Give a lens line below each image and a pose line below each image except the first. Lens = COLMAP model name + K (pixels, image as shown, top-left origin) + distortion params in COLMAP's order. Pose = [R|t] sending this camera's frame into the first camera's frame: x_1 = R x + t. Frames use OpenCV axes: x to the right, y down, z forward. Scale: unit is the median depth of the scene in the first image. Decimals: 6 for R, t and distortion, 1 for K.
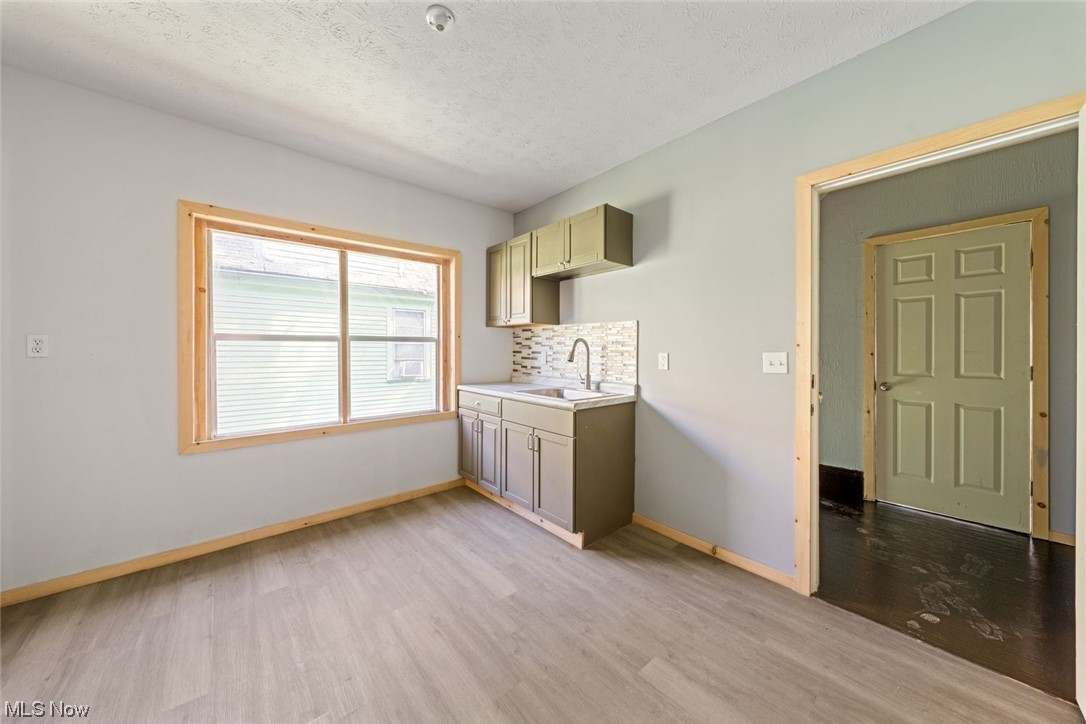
lens RADIAL K [[372.3, 0, 539.5], [0, 372.3, 352.0], [0, 0, 1]] dist [-0.004391, 0.000107]
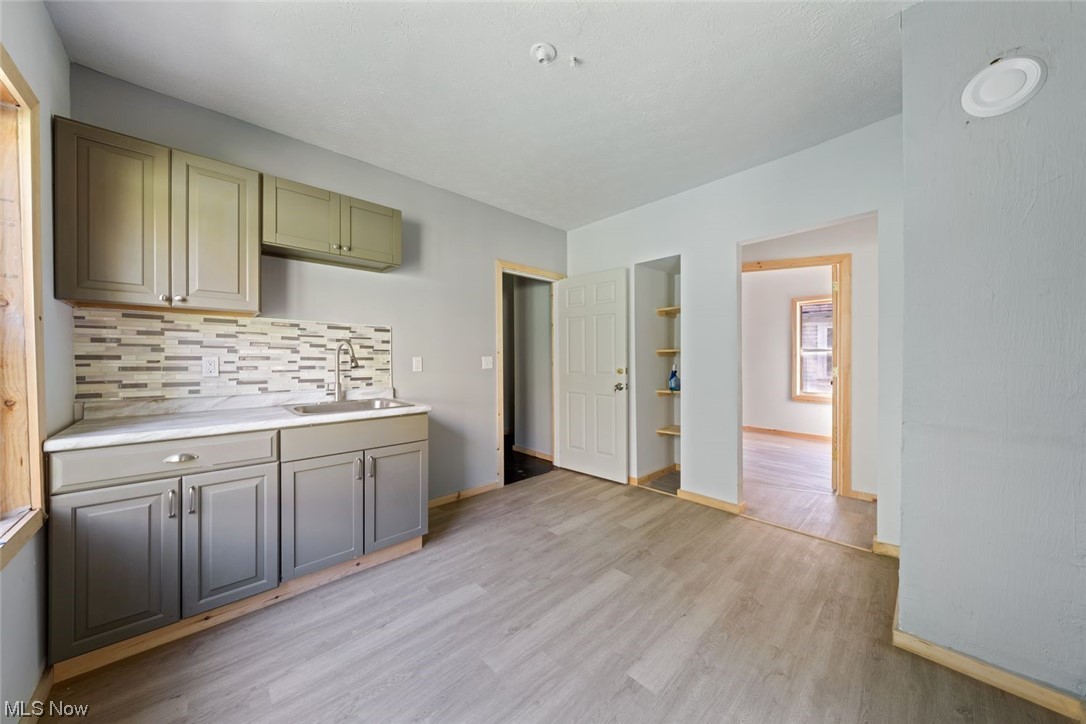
lens RADIAL K [[372.3, 0, 541.1], [0, 372.3, 358.7], [0, 0, 1]] dist [-0.004391, 0.000107]
pose [[-0.052237, -0.003184, 0.998630, -0.807676], [0.005111, 0.999981, 0.003456, 0.004049], [-0.998622, 0.005285, -0.052220, 0.627529]]
